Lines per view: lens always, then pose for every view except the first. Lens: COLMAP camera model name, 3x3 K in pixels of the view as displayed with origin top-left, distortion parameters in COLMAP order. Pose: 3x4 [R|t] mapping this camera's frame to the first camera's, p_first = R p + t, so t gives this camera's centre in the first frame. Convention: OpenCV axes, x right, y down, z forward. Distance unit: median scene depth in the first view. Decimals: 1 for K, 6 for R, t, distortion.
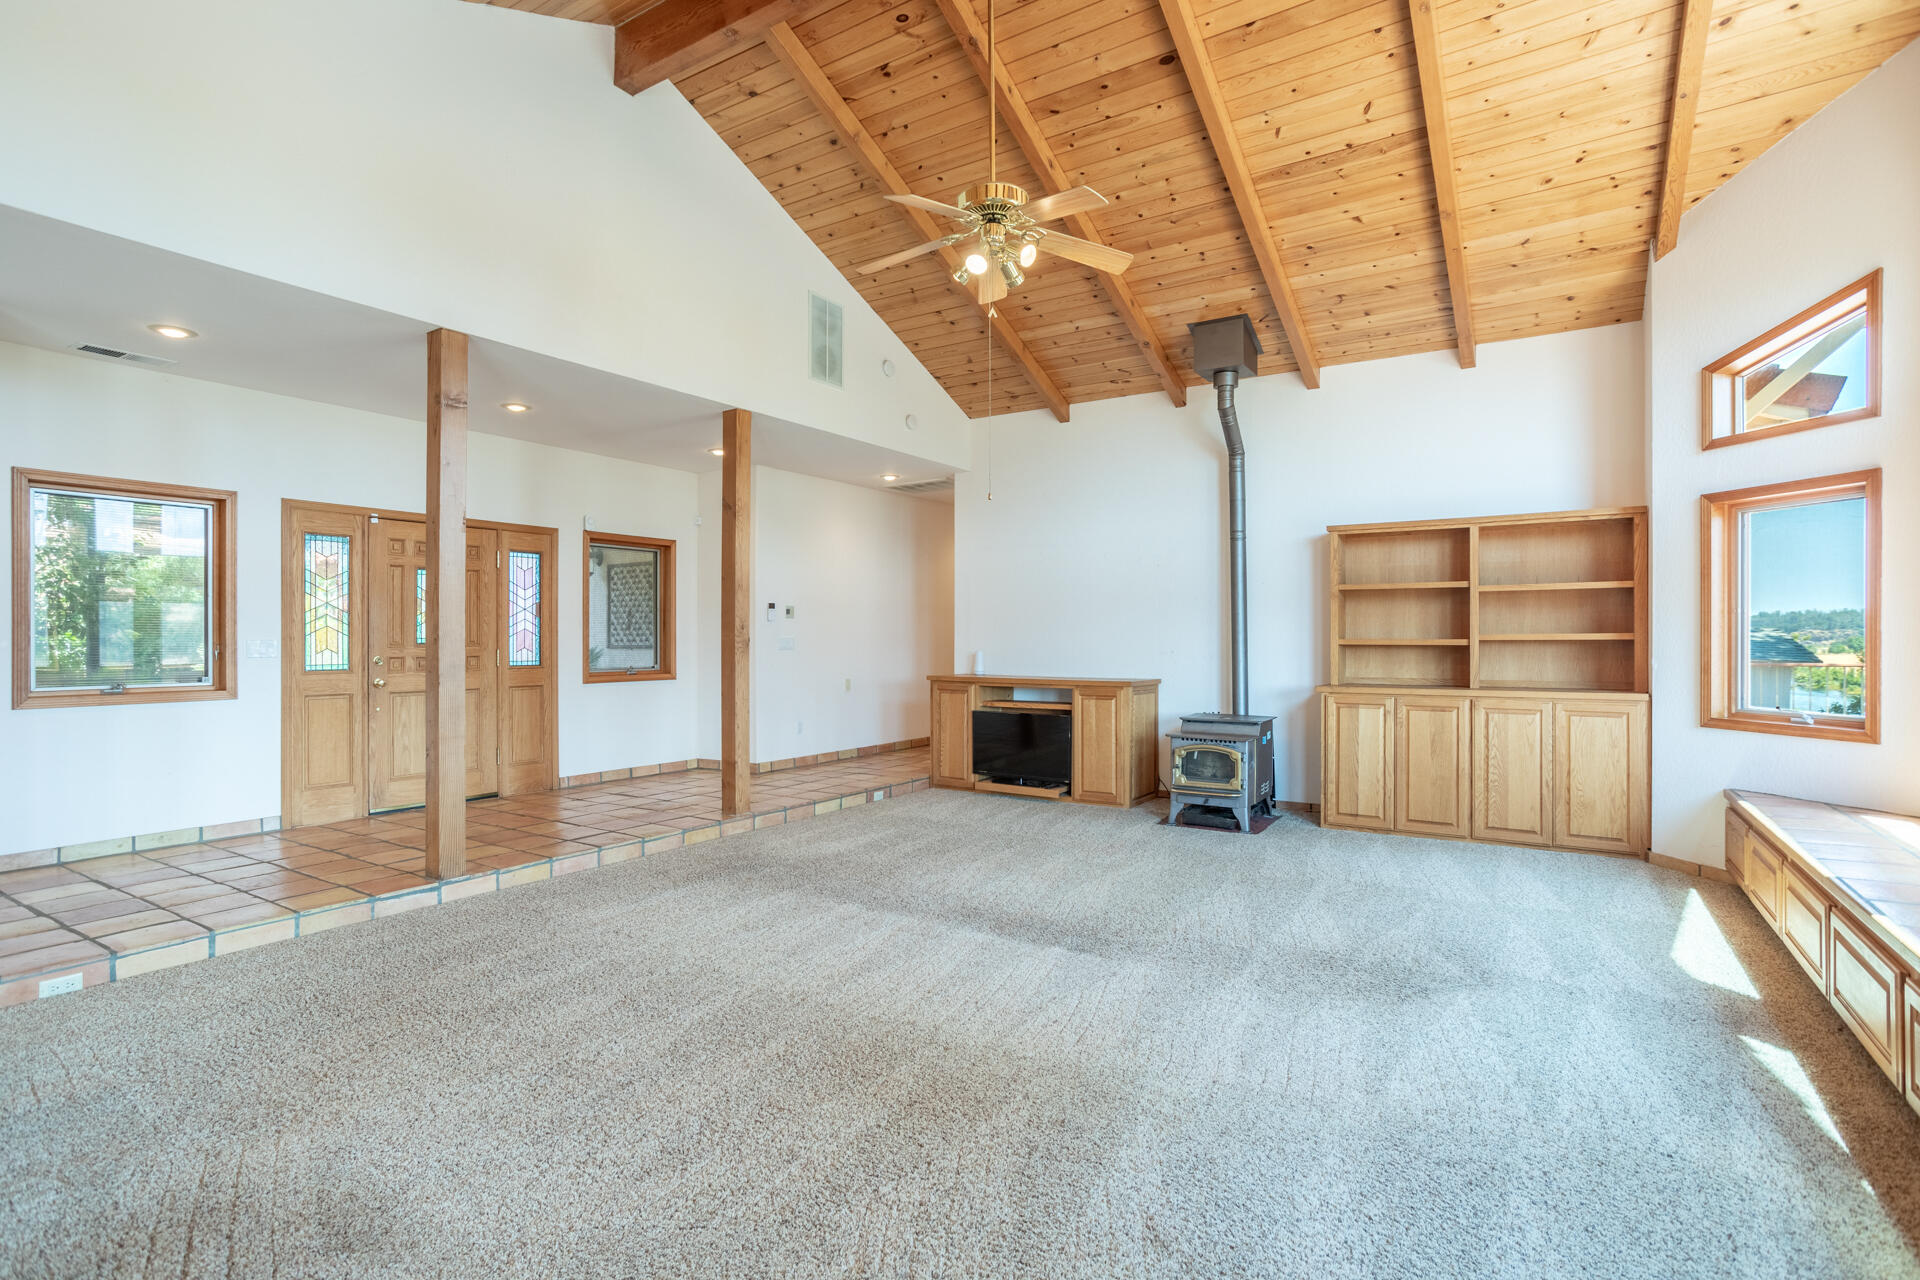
lens RADIAL K [[924.7, 0, 951.8], [0, 924.7, 629.1], [0, 0, 1]] dist [-0.054329, 0.026739]
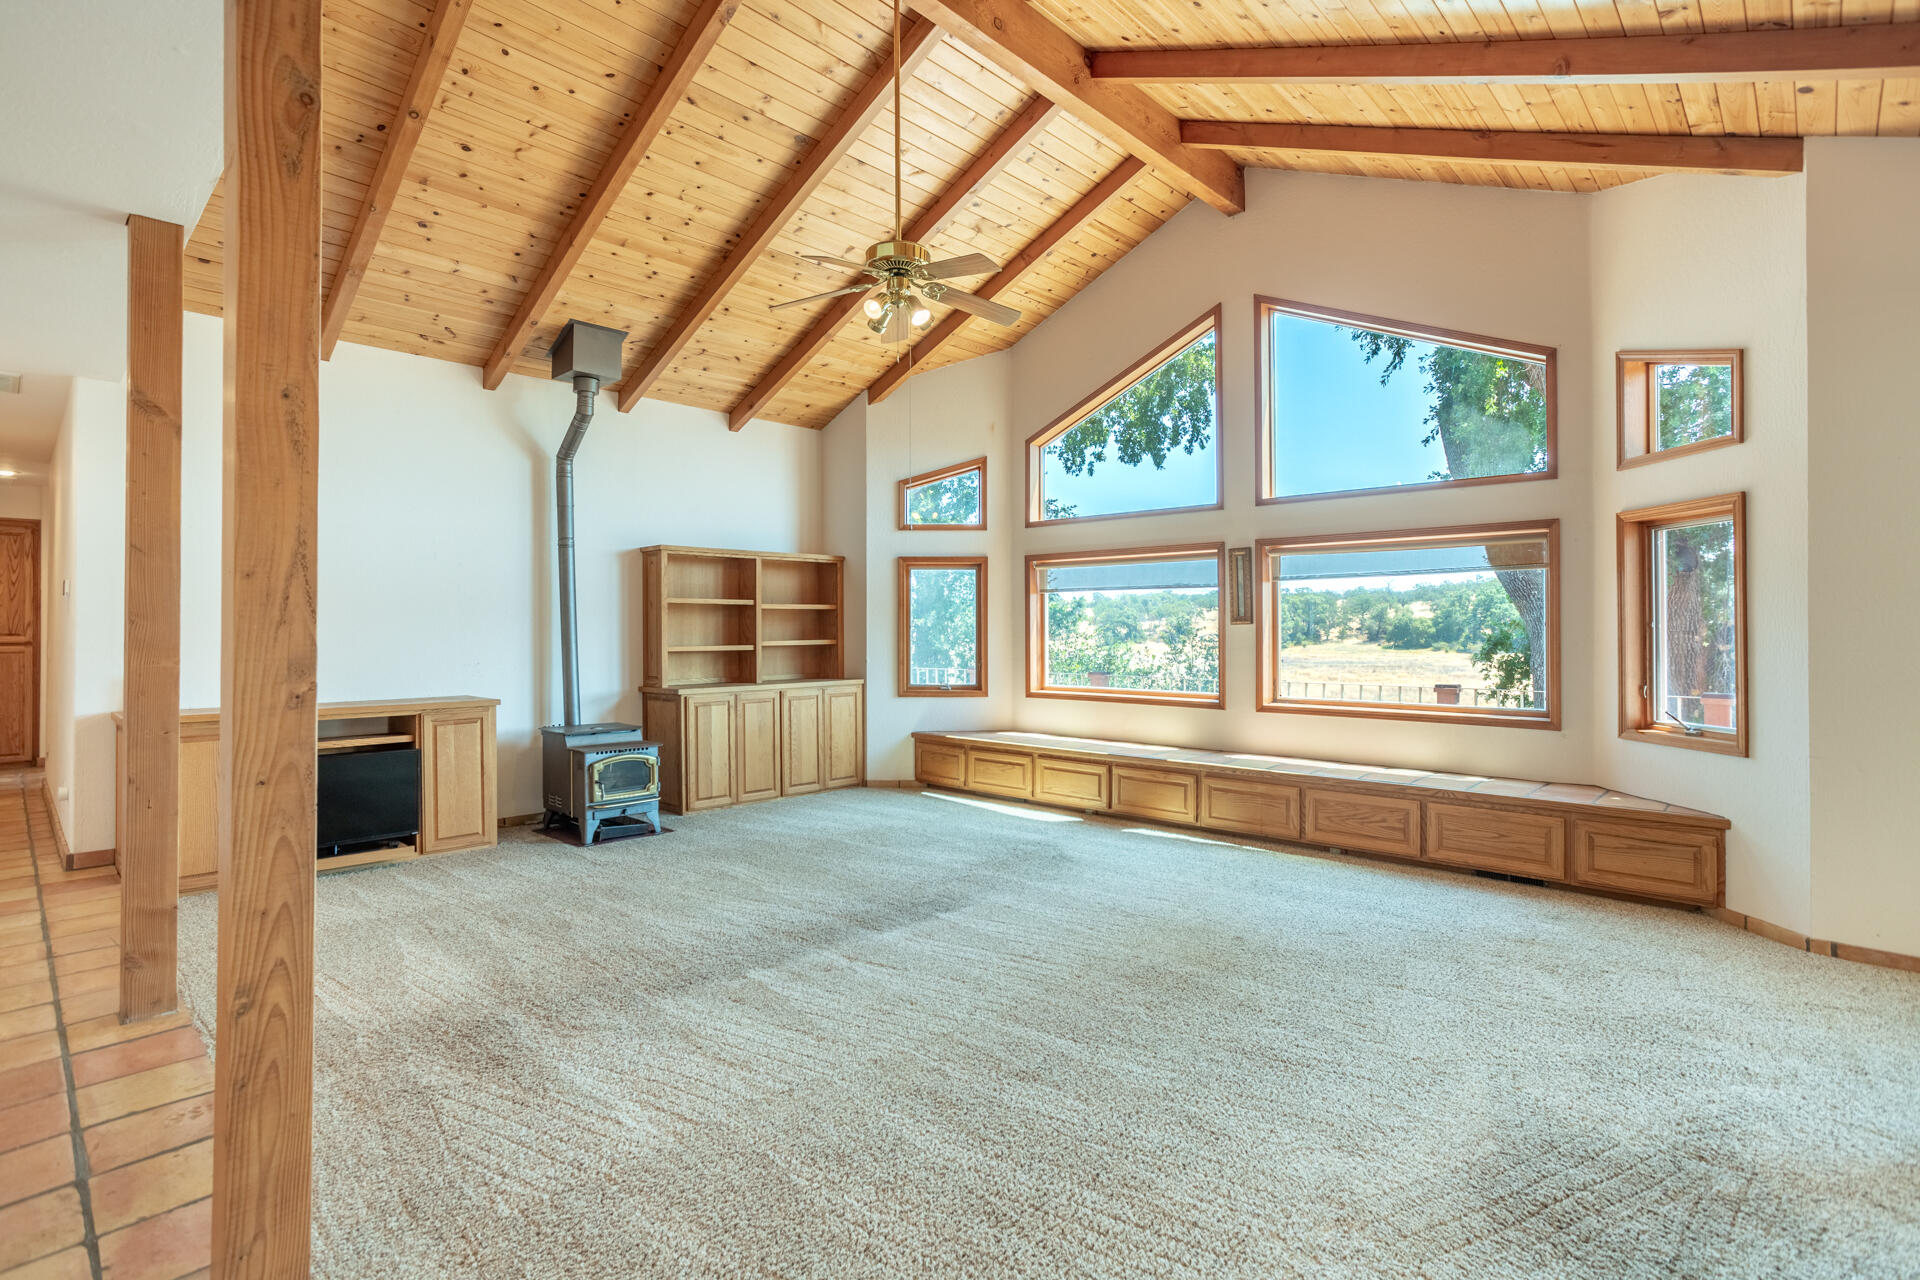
lens RADIAL K [[924.7, 0, 951.8], [0, 924.7, 629.1], [0, 0, 1]] dist [-0.054329, 0.026739]
pose [[0.192515, -0.003556, 0.981288, -0.678131], [-0.006073, 0.999970, 0.004815, -0.020790], [-0.981275, -0.006886, 0.192488, 0.482864]]
